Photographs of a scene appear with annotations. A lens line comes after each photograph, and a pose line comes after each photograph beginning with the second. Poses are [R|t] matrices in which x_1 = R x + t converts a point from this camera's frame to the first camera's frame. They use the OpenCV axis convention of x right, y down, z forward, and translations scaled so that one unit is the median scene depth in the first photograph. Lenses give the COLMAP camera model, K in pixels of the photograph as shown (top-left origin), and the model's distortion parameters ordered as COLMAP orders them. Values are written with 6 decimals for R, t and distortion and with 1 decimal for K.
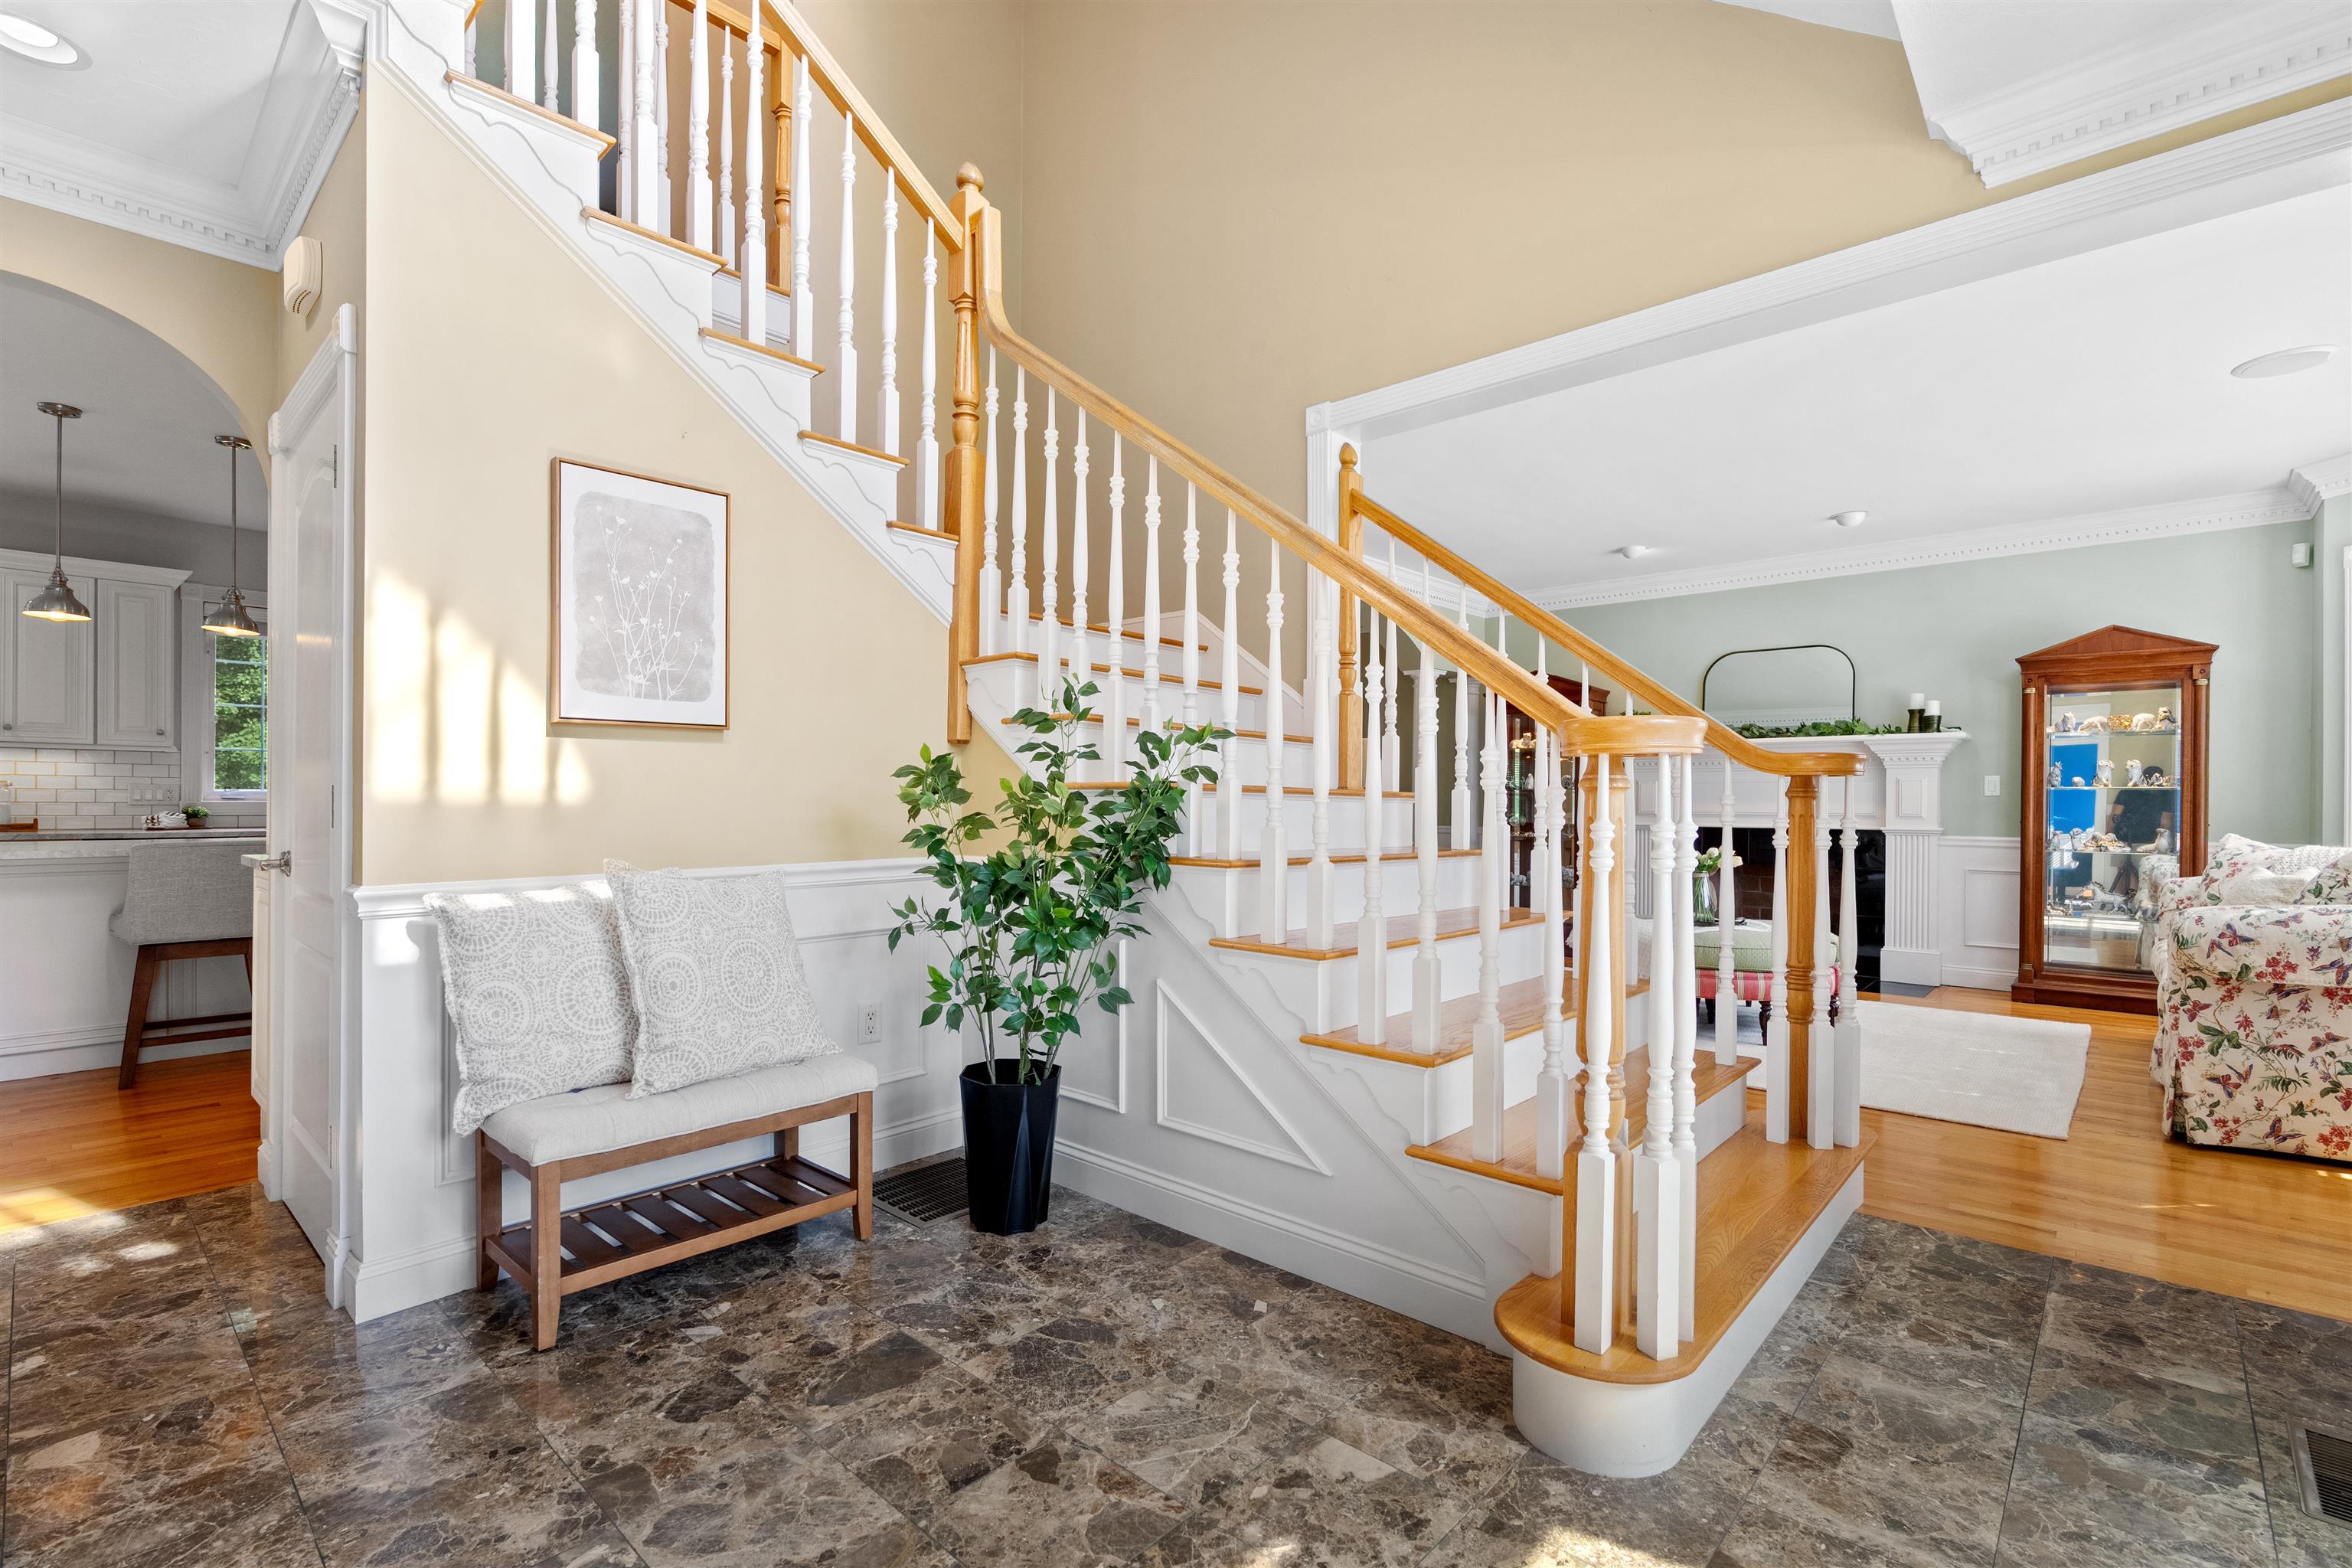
lens RADIAL K [[1055.3, 0, 1177.4], [0, 1055.3, 812.9], [0, 0, 1]] dist [-0.000590, -0.000100]
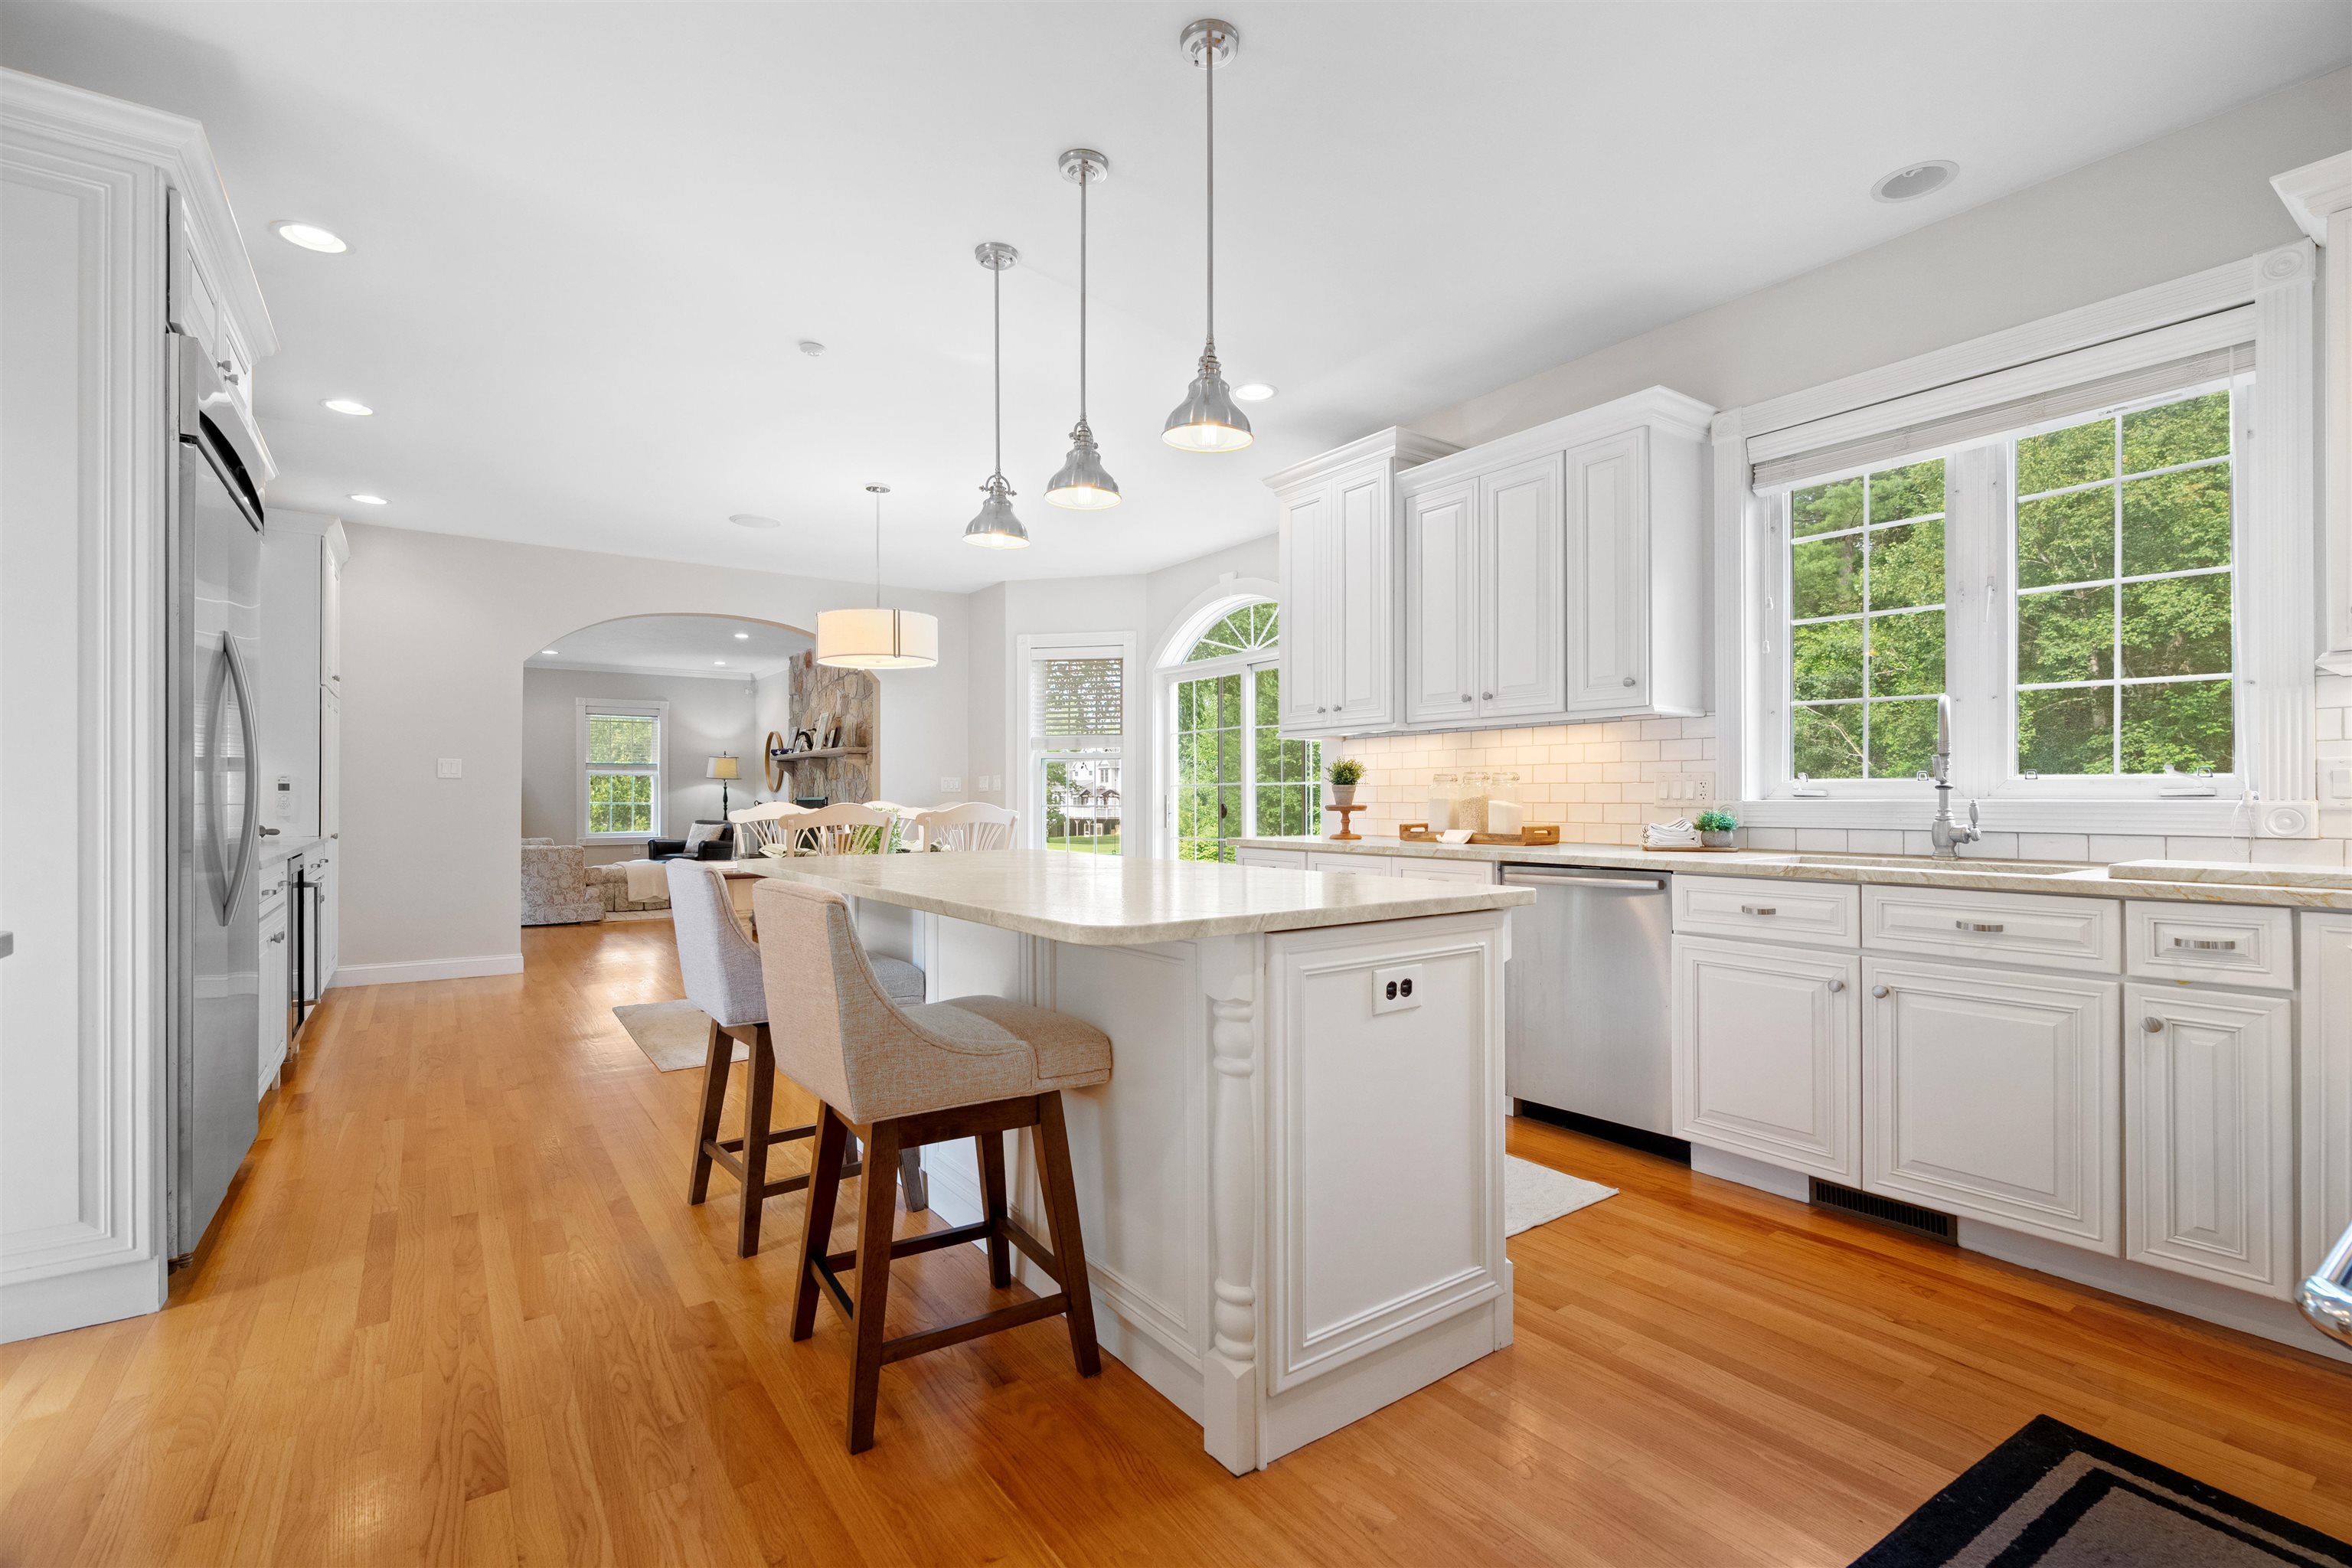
lens RADIAL K [[1055.3, 0, 1177.4], [0, 1055.3, 812.9], [0, 0, 1]] dist [-0.000590, -0.000100]
pose [[-0.204073, -0.000783, -0.978955, -0.337861], [-0.007623, 0.999971, 0.000790, -0.001587], [0.978926, 0.007623, -0.204073, 0.884379]]
